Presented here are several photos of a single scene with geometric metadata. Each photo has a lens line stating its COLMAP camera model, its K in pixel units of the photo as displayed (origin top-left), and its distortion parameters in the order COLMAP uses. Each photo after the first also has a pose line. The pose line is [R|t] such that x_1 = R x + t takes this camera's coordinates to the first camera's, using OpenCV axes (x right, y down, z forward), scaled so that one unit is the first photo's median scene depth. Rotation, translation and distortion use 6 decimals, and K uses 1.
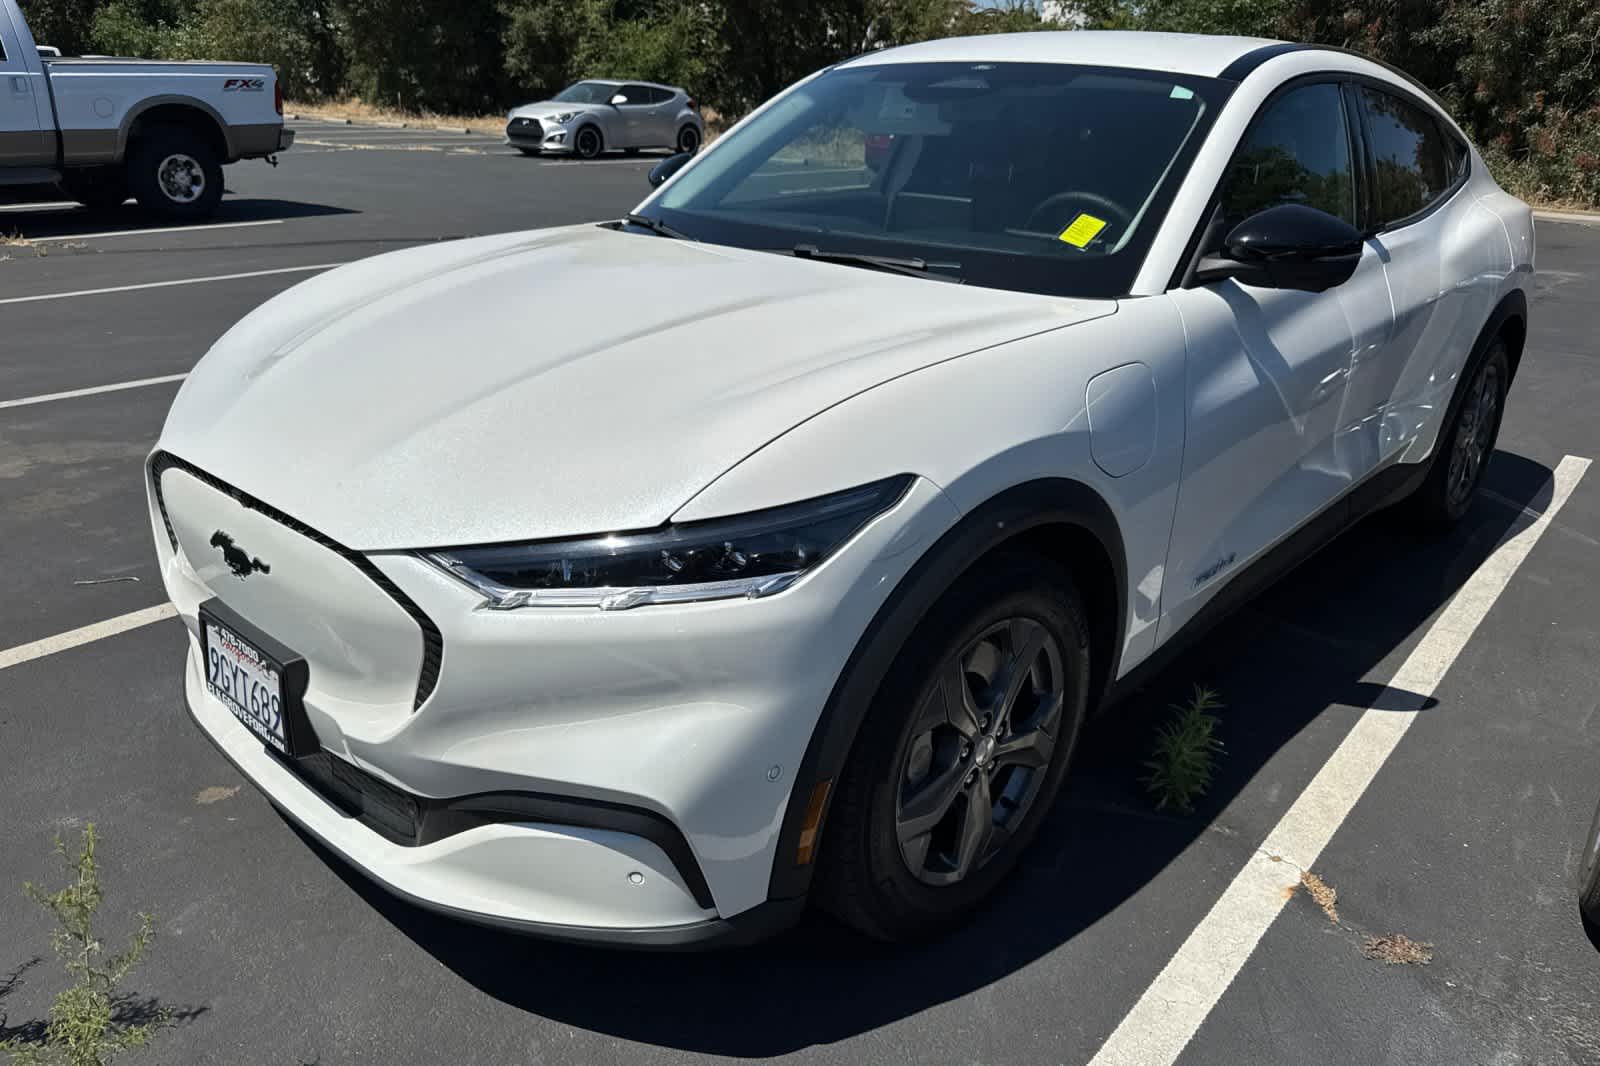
lens RADIAL K [[1253.8, 0, 811.9], [0, 1253.8, 539.2], [0, 0, 1]] dist [0.056313, -0.001870]
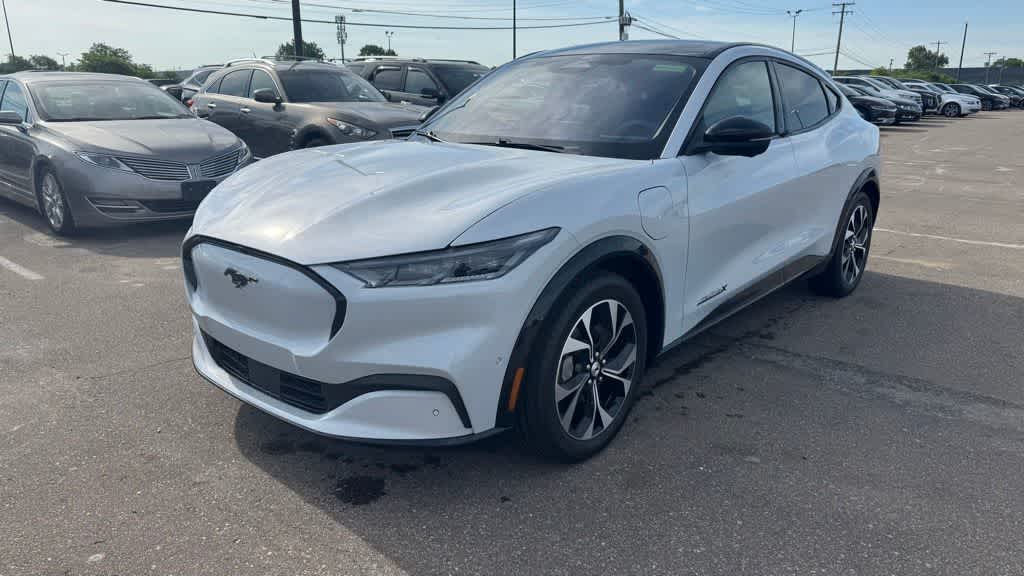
lens RADIAL K [[750.9, 0, 512.0], [0, 750.9, 288.0], [0, 0, 1]] dist [0.056537, -0.000174]
pose [[0.999537, -0.018977, 0.023769, -0.030822], [0.020765, 0.996786, -0.077371, 0.141156], [-0.022224, 0.077828, 0.996719, -0.272426]]
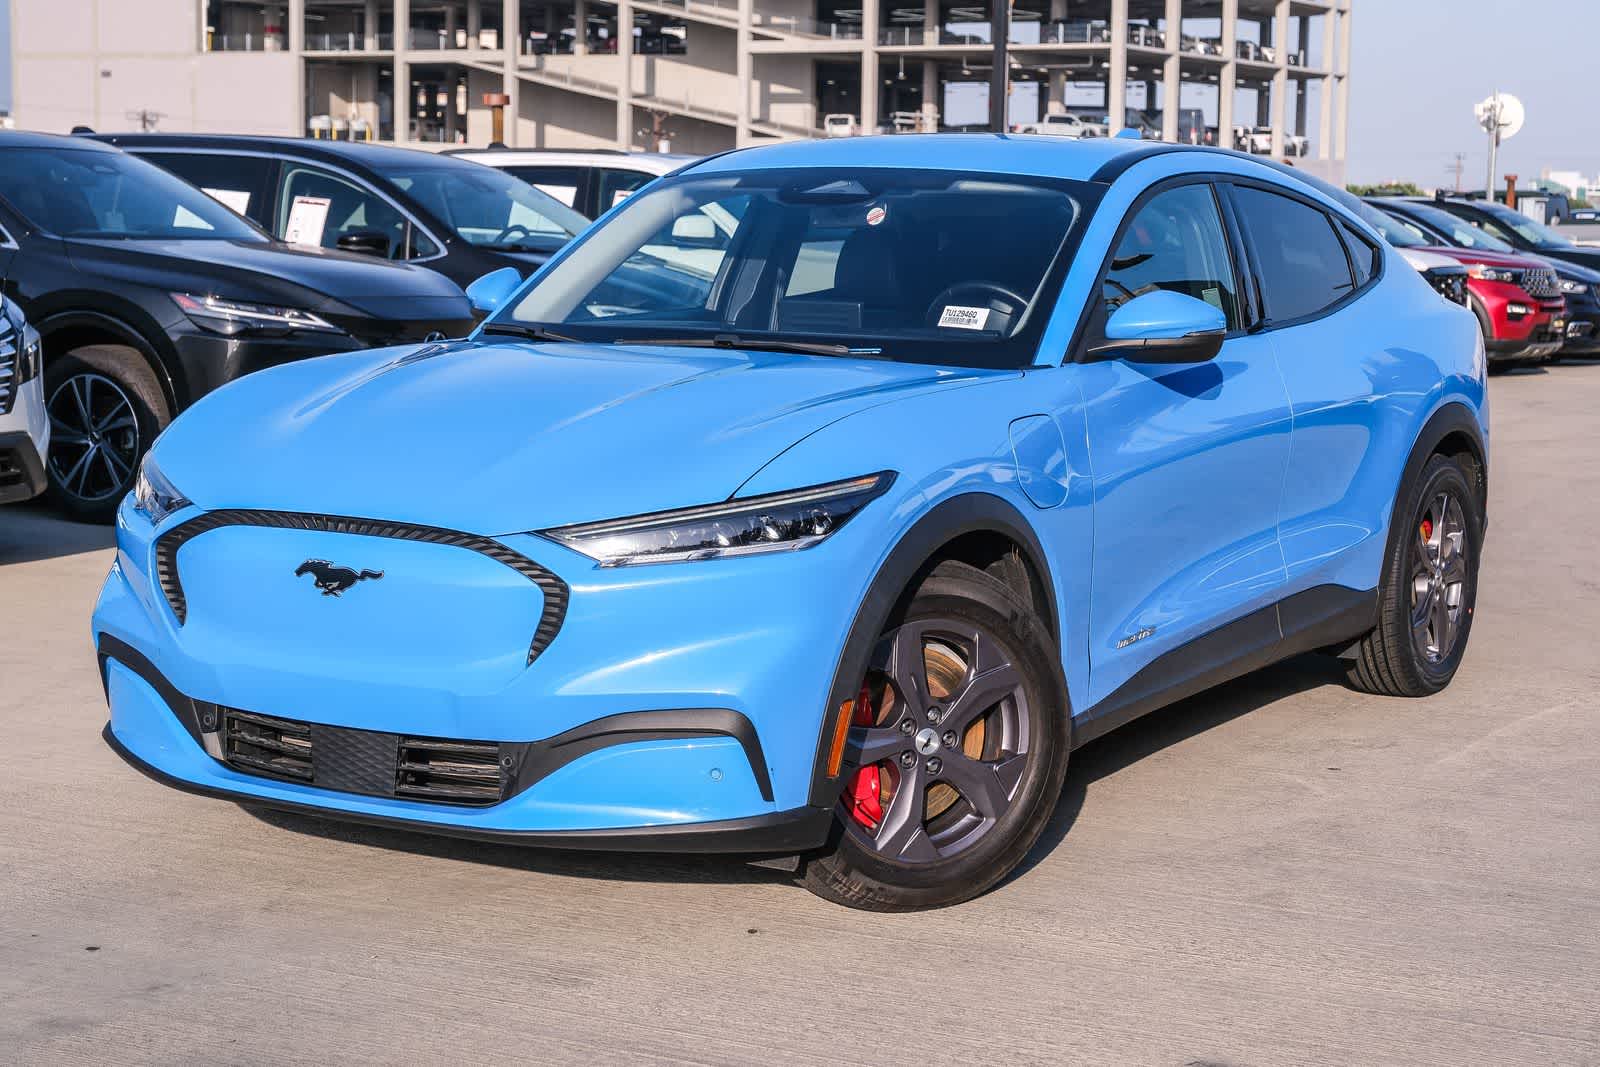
lens RADIAL K [[2677.3, 0, 800.0], [0, 2677.3, 533.5], [0, 0, 1]] dist [-0.006551, 0.003229]
pose [[0.983249, -0.035052, 0.178865, -0.486594], [0.071971, 0.976254, -0.204325, 0.537424], [-0.167456, 0.213775, 0.962423, -1.555868]]
